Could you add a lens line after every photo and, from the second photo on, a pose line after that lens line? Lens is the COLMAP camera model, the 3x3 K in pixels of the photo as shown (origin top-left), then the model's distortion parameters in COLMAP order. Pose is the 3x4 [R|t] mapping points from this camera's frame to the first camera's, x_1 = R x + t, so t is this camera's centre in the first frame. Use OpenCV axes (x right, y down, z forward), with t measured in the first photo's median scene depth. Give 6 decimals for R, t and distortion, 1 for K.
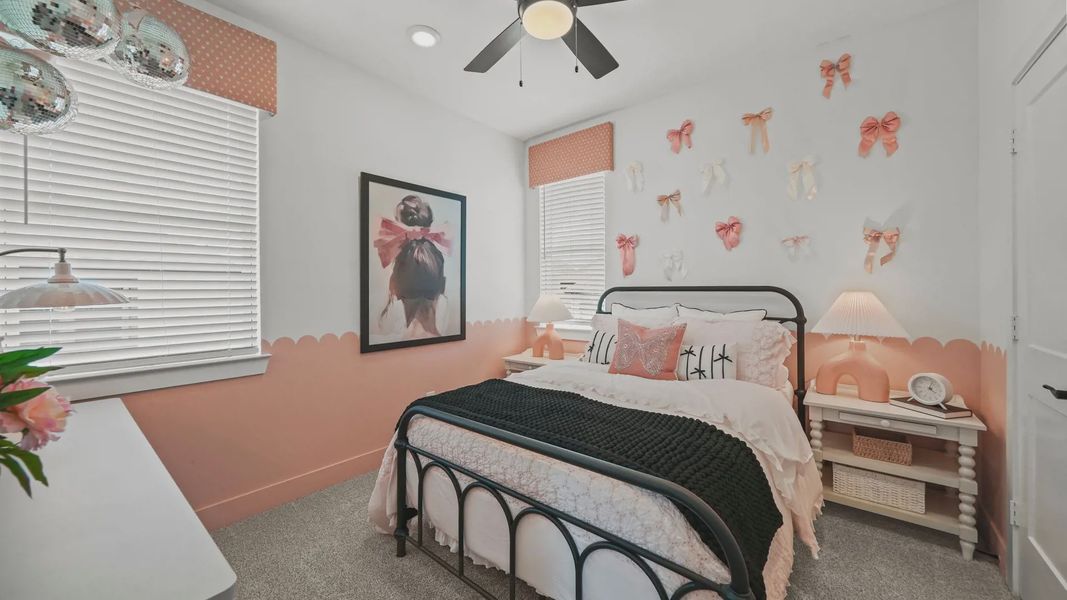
lens RADIAL K [[404.9, 0, 526.7], [0, 404.9, 294.0], [0, 0, 1]] dist [-0.000671, -0.000104]
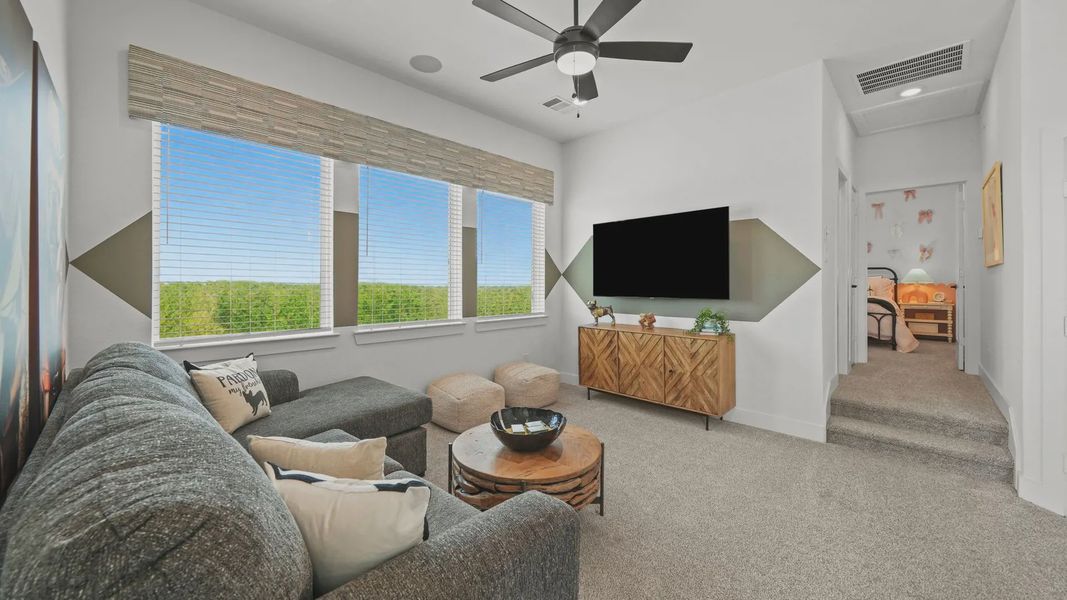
lens RADIAL K [[404.9, 0, 526.0], [0, 404.9, 283.9], [0, 0, 1]] dist [-0.000671, -0.000104]
pose [[0.995223, 0.005559, -0.097467, -1.782107], [-0.005726, 0.999983, -0.001432, 0.127188], [0.097457, 0.001983, 0.995238, -2.274491]]
